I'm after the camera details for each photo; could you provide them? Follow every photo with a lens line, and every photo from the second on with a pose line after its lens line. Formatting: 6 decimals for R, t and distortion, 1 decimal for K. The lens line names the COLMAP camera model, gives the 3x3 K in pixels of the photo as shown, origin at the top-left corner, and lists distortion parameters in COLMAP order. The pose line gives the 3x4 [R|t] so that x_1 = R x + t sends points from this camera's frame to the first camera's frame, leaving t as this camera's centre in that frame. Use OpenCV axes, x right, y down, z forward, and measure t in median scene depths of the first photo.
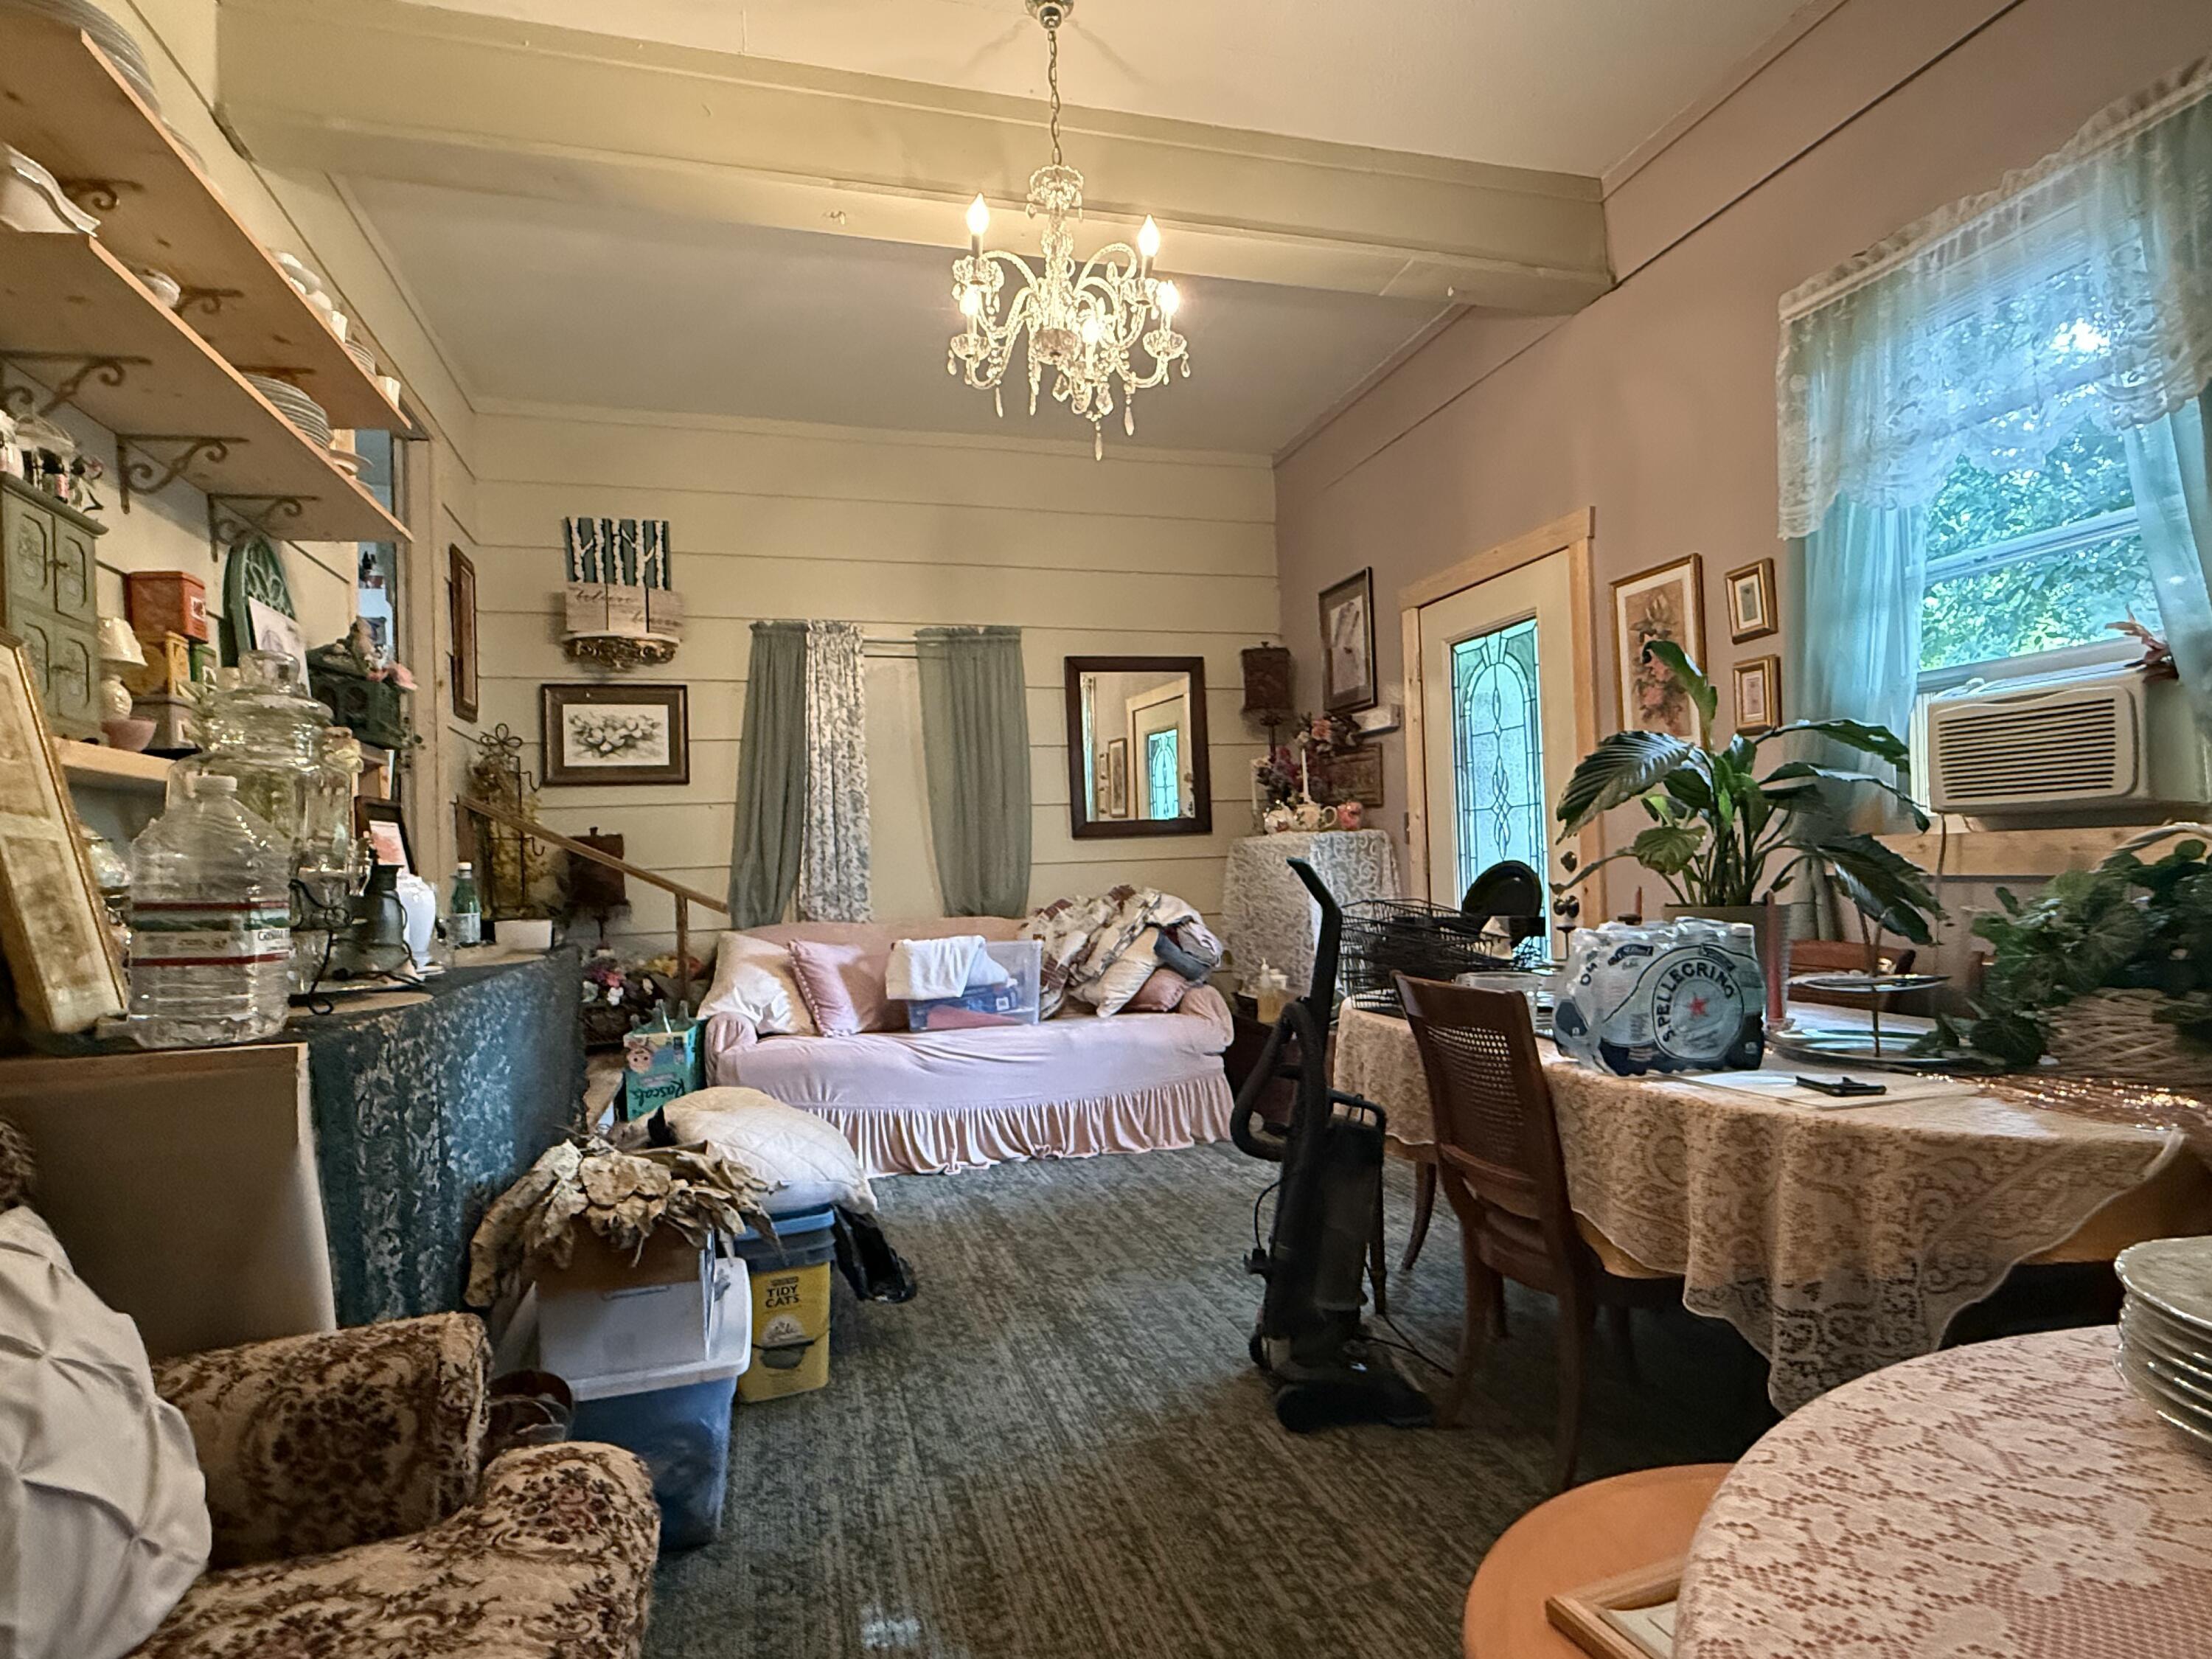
lens RADIAL K [[1205.1, 0, 1101.2], [0, 1205.1, 839.7], [0, 0, 1]] dist [0.003948, -0.000400]
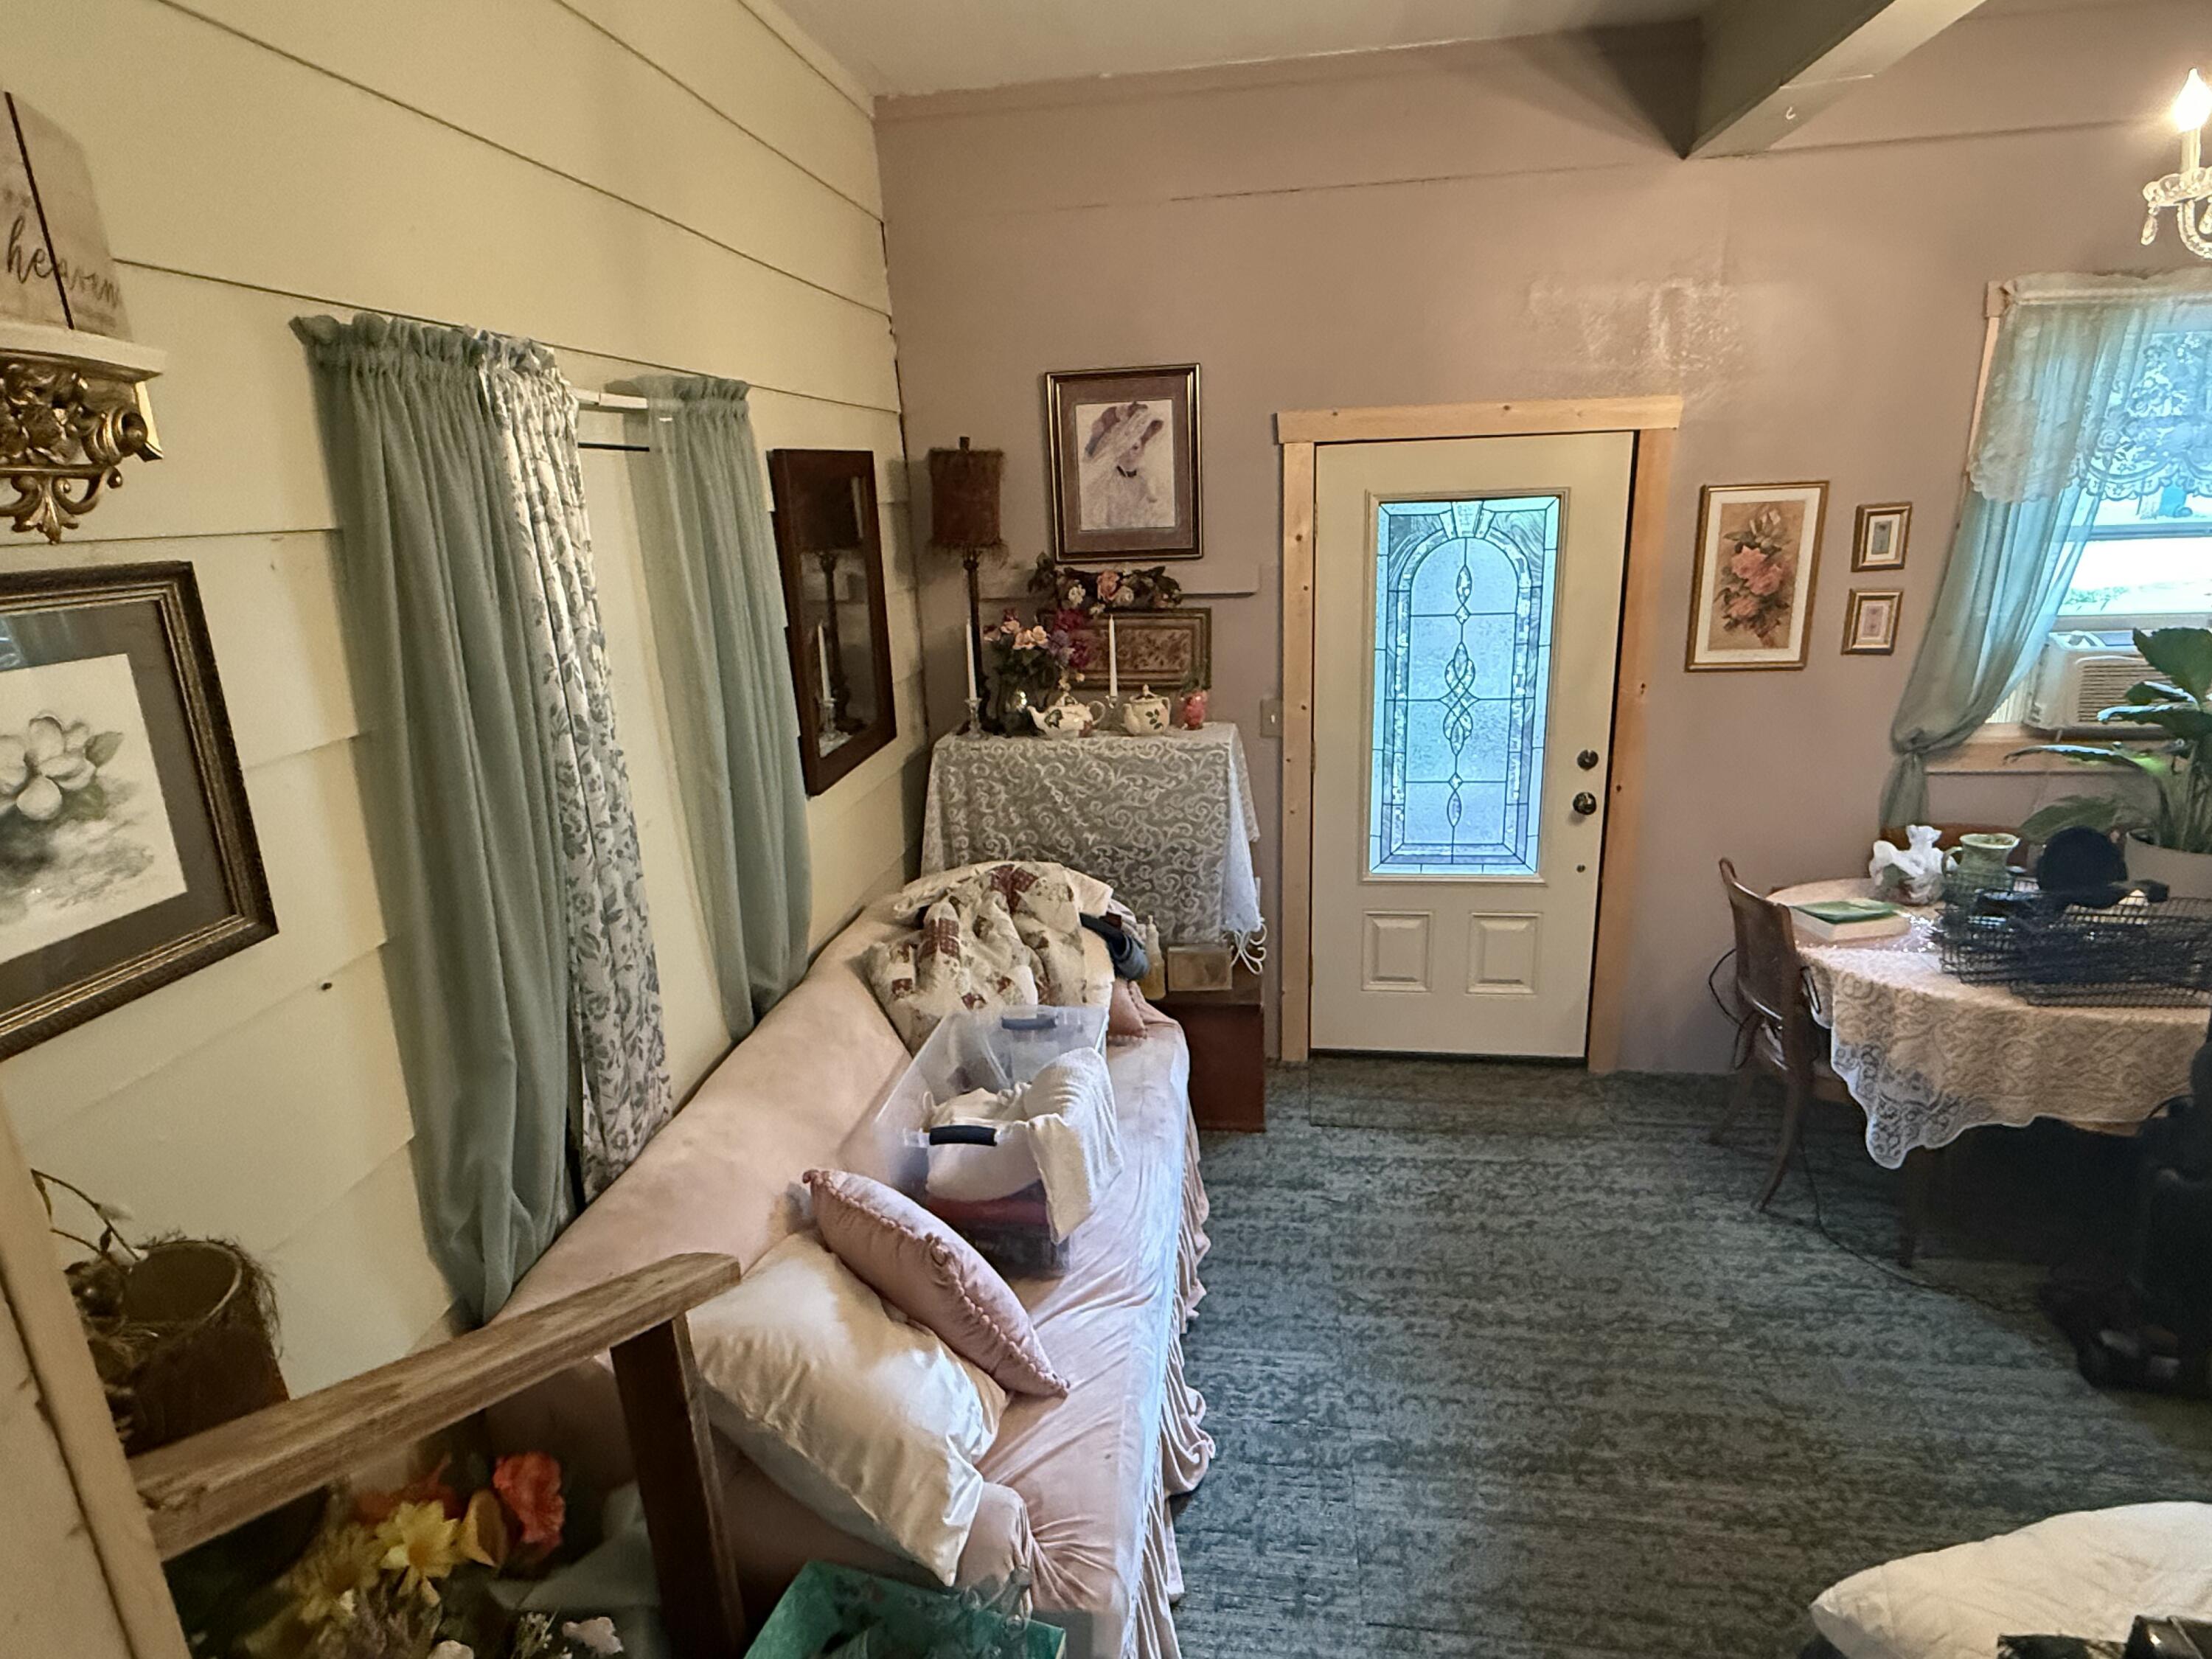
lens RADIAL K [[1205.1, 0, 1102.1], [0, 1205.1, 833.3], [0, 0, 1]] dist [0.003948, -0.000400]
pose [[0.403658, -0.239014, 0.883138, -0.637083], [0.008175, 0.966177, 0.257751, -0.174348], [-0.914873, -0.096824, 0.391959, 0.921174]]
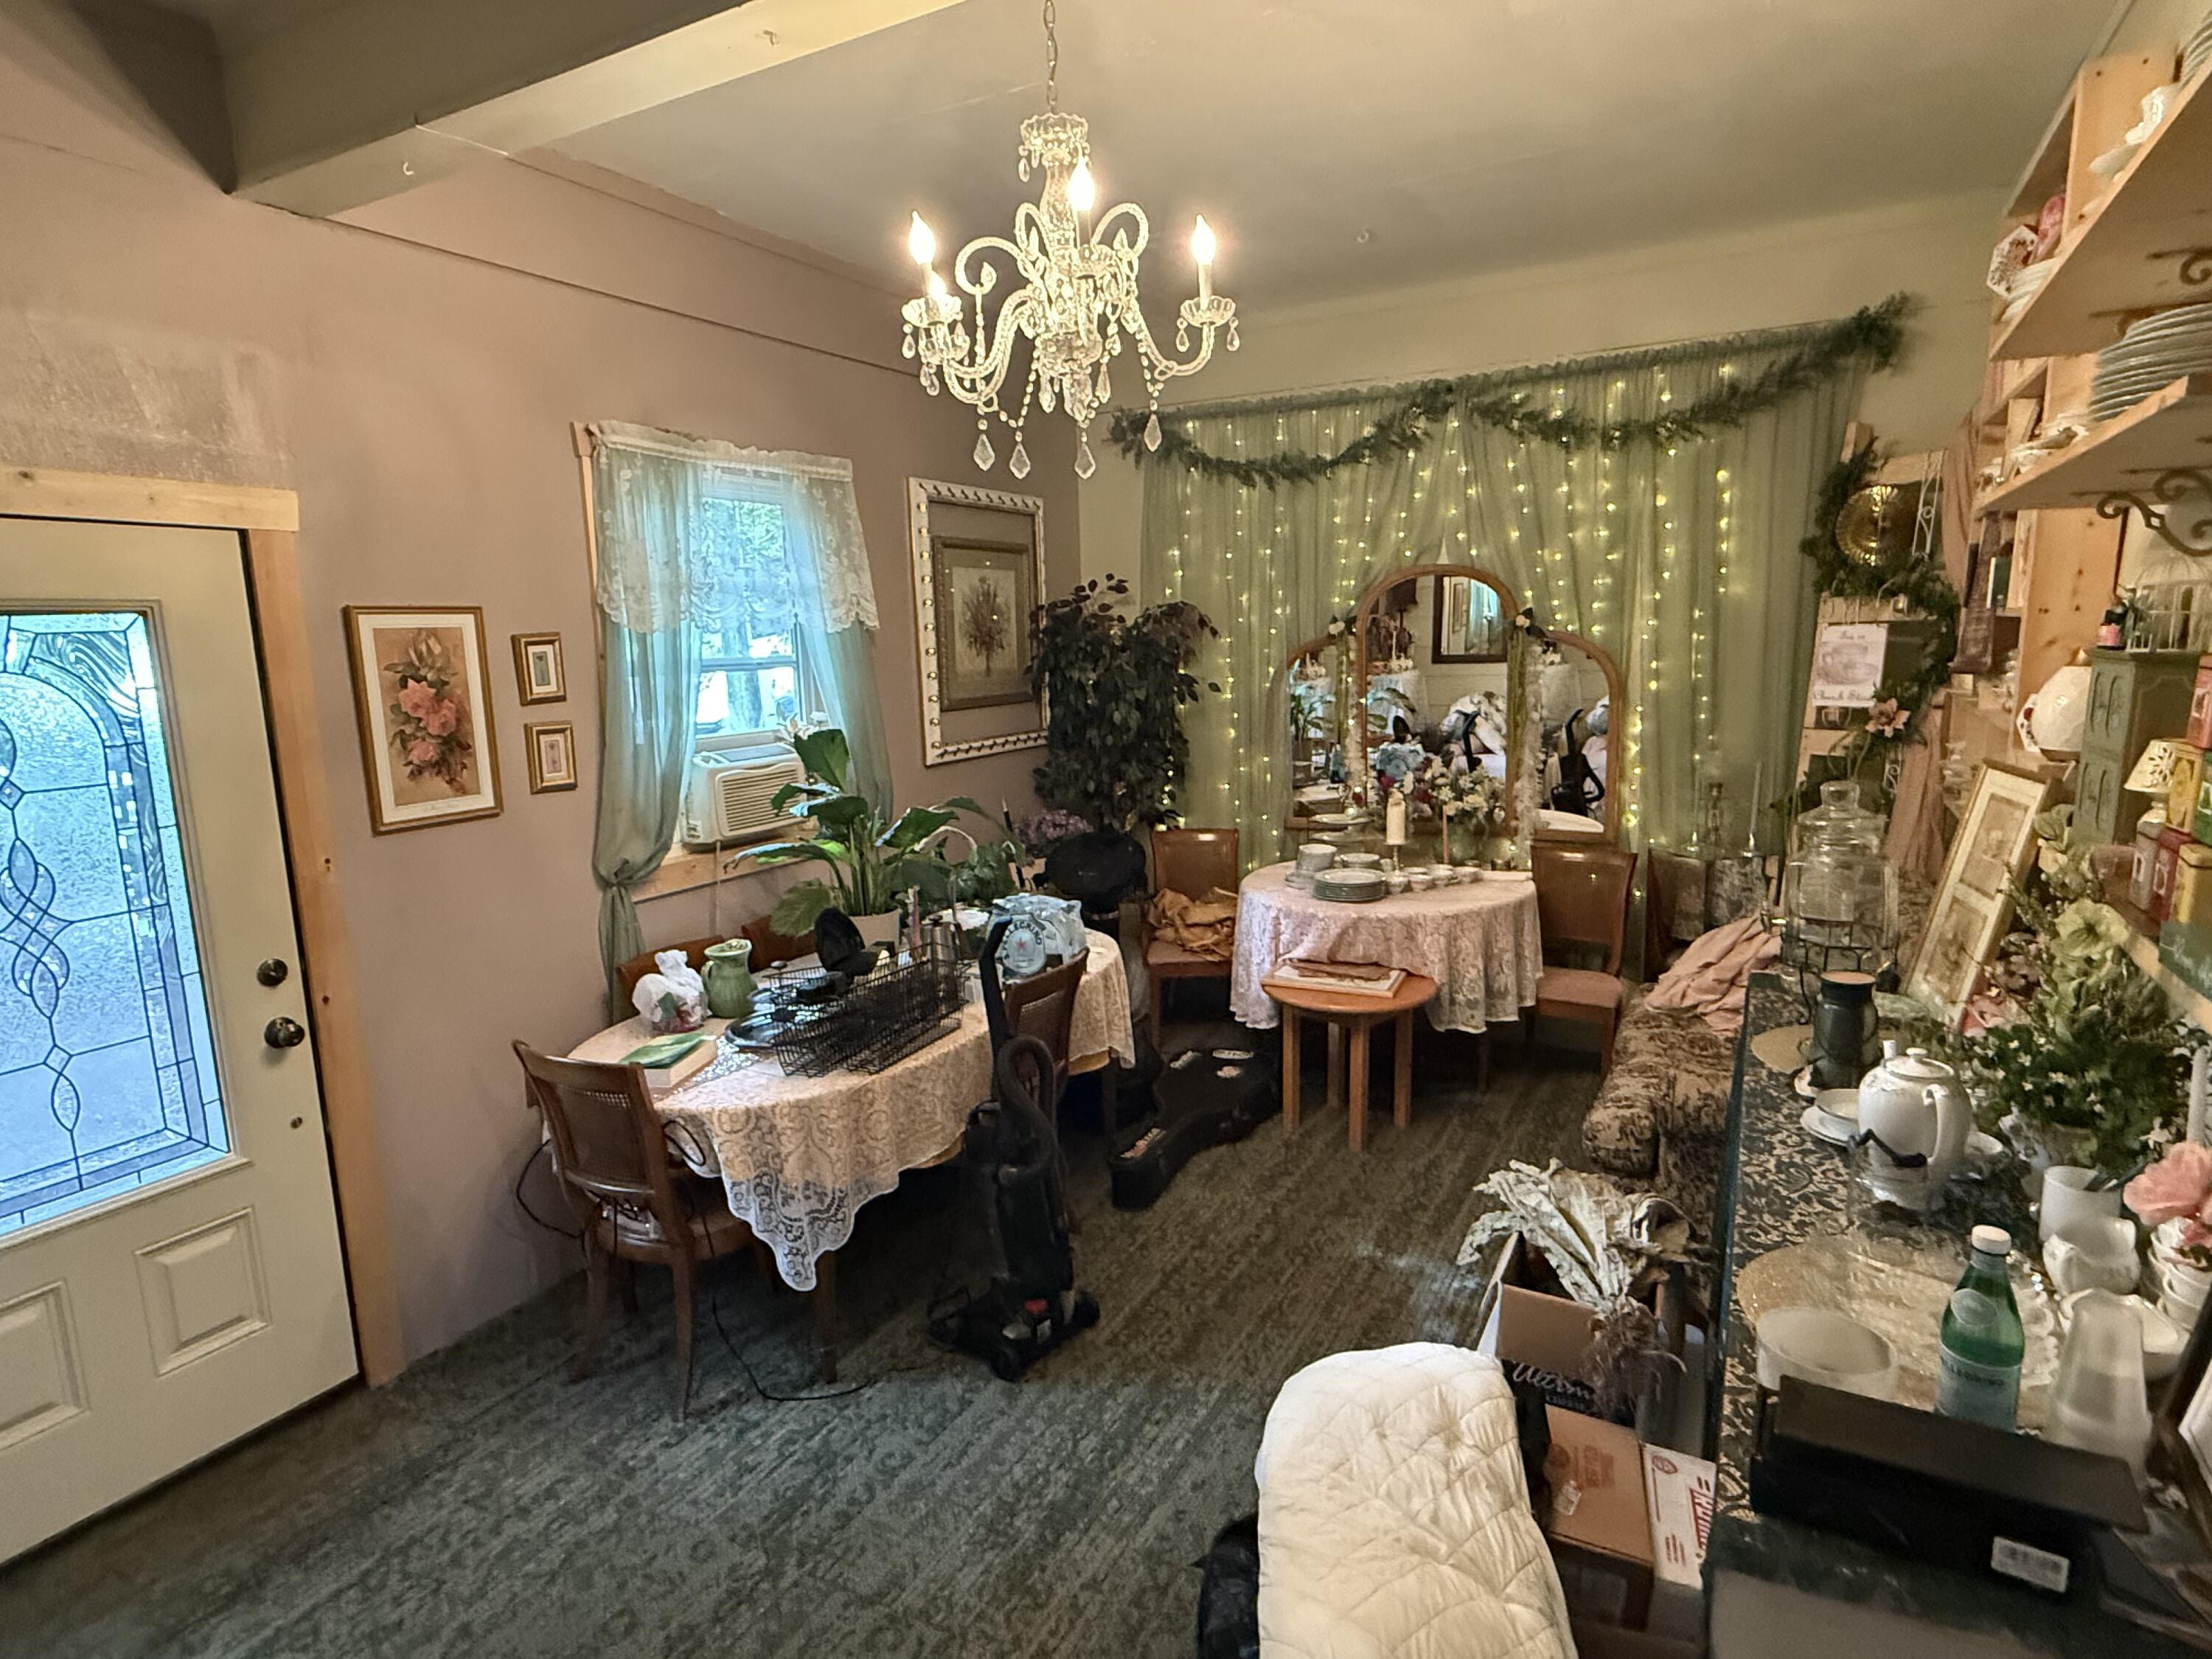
lens RADIAL K [[1205.1, 0, 1101.7], [0, 1205.1, 833.4], [0, 0, 1]] dist [0.003948, -0.000400]
pose [[-0.711957, -0.061799, 0.699499, -0.440035], [0.039806, 0.990967, 0.128065, -0.130161], [-0.701094, 0.119021, -0.703065, 1.091393]]
